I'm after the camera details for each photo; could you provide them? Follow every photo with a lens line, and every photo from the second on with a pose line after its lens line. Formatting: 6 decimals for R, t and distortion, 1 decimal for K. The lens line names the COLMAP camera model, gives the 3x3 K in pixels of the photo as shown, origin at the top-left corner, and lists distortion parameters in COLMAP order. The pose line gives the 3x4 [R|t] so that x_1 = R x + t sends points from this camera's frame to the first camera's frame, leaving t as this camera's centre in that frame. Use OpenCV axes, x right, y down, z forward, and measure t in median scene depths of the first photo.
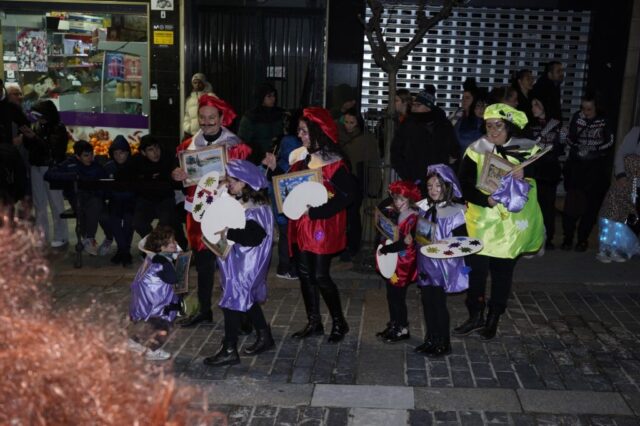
lens RADIAL K [[748.6, 0, 318.9], [0, 748.6, 212.9], [0, 0, 1]] dist [0.007790, 0.000000]
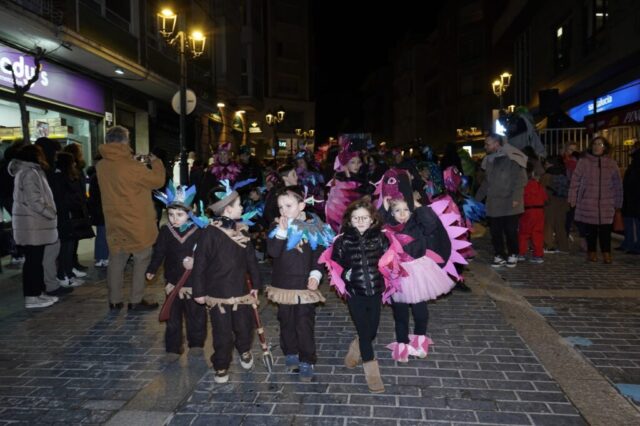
lens RADIAL K [[512.0, 0, 319.6], [0, 512.0, 211.6], [0, 0, 1]] dist [-0.006551, 0.002391]
pose [[0.036715, -0.068166, 0.996998, -1.599825], [0.226345, 0.972310, 0.058143, 0.008365], [-0.973355, 0.223531, 0.051128, 0.463055]]
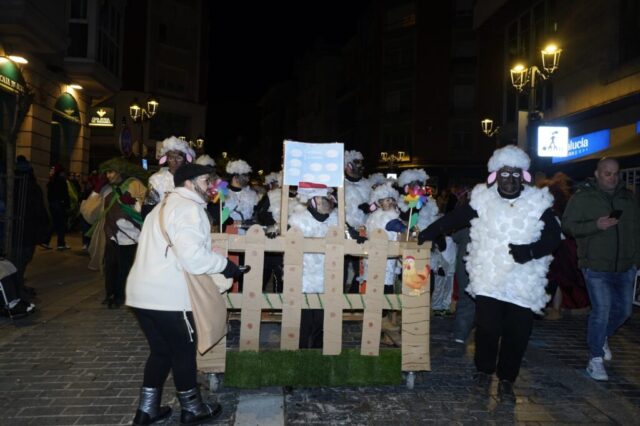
lens RADIAL K [[512.0, 0, 321.6], [0, 512.0, 212.5], [0, 0, 1]] dist [-0.006551, 0.002391]
pose [[-0.181626, -0.028926, 0.982942, -0.615994], [0.169092, 0.983760, 0.060194, -0.027844], [-0.968721, 0.177141, -0.173785, 0.494802]]
